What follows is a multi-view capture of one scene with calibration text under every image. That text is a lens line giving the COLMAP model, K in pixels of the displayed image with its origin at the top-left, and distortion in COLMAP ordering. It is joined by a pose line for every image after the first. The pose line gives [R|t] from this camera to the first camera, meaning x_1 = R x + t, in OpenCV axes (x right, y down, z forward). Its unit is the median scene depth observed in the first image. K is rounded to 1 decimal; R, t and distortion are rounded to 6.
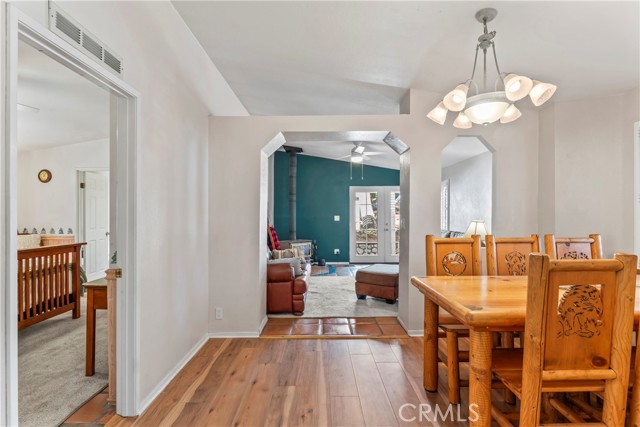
lens RADIAL K [[309.2, 0, 319.0], [0, 309.2, 215.4], [0, 0, 1]] dist [0.000509, -0.000375]
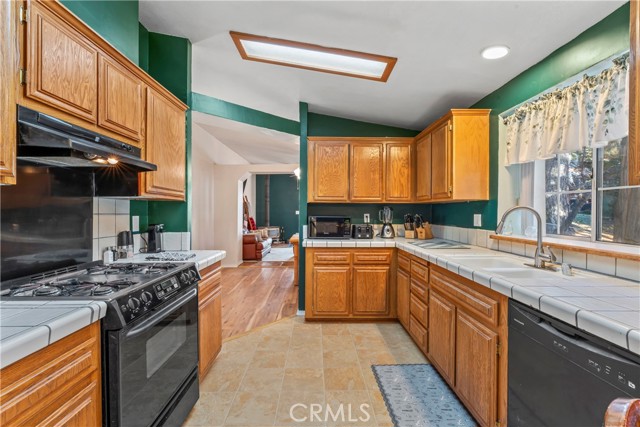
lens RADIAL K [[293.9, 0, 319.5], [0, 293.9, 206.9], [0, 0, 1]] dist [-0.002537, -0.000868]
pose [[0.999959, -0.003627, 0.008291, 0.308446], [0.003724, 0.999925, -0.011659, -0.002188], [-0.008248, 0.011689, 0.999898, -0.898354]]
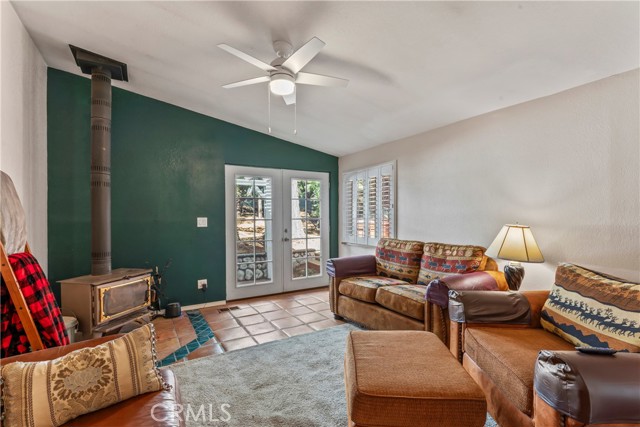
lens RADIAL K [[293.9, 0, 320.2], [0, 293.9, 217.4], [0, 0, 1]] dist [-0.002537, -0.000868]
pose [[0.853090, -0.005596, 0.521735, -0.070246], [0.004784, 0.999984, 0.002903, -0.000222], [-0.521743, 0.000019, 0.853103, 0.907292]]
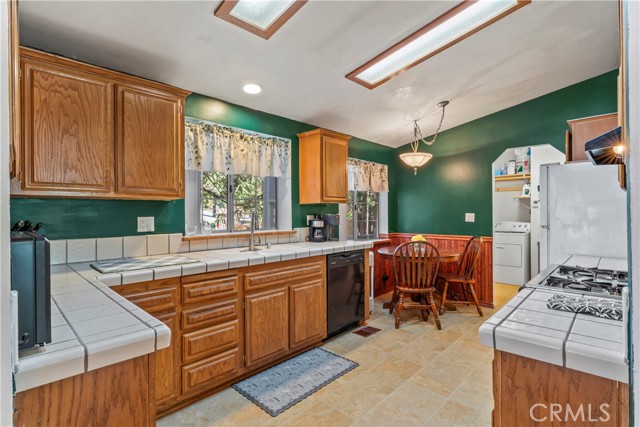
lens RADIAL K [[309.2, 0, 317.2], [0, 309.2, 213.3], [0, 0, 1]] dist [0.000509, -0.000375]
pose [[-0.716188, 0.000855, 0.697907, 0.020337], [0.001993, 0.999998, 0.000820, 0.002181], [-0.697904, 0.001978, -0.716188, 0.055464]]
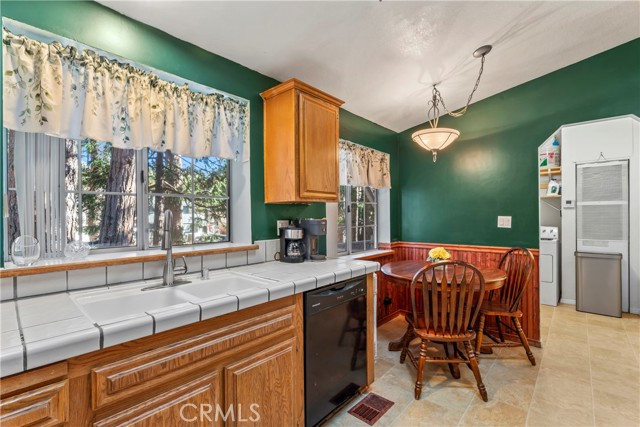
lens RADIAL K [[293.9, 0, 317.0], [0, 293.9, 217.0], [0, 0, 1]] dist [-0.002537, -0.000868]
pose [[-0.739962, 0.002616, 0.672644, 0.256407], [0.006235, 0.999976, 0.002970, 0.000840], [-0.672620, 0.006391, -0.739961, -0.228346]]
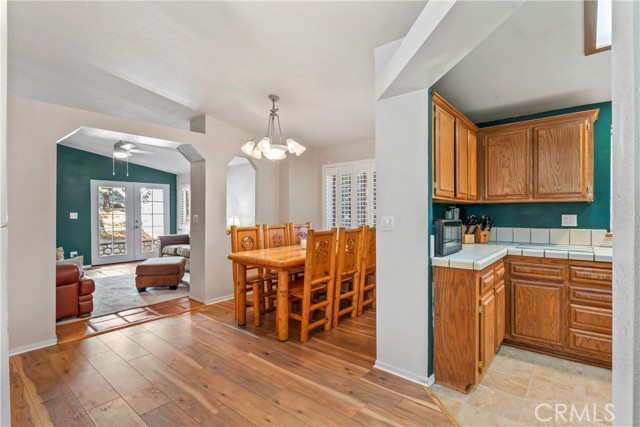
lens RADIAL K [[309.2, 0, 320.0], [0, 309.2, 214.3], [0, 0, 1]] dist [0.000509, -0.000375]
pose [[0.638355, -0.006228, 0.769717, -0.338759], [0.002276, 0.999978, 0.006204, 0.001312], [-0.769739, -0.002208, 0.638355, -0.168826]]
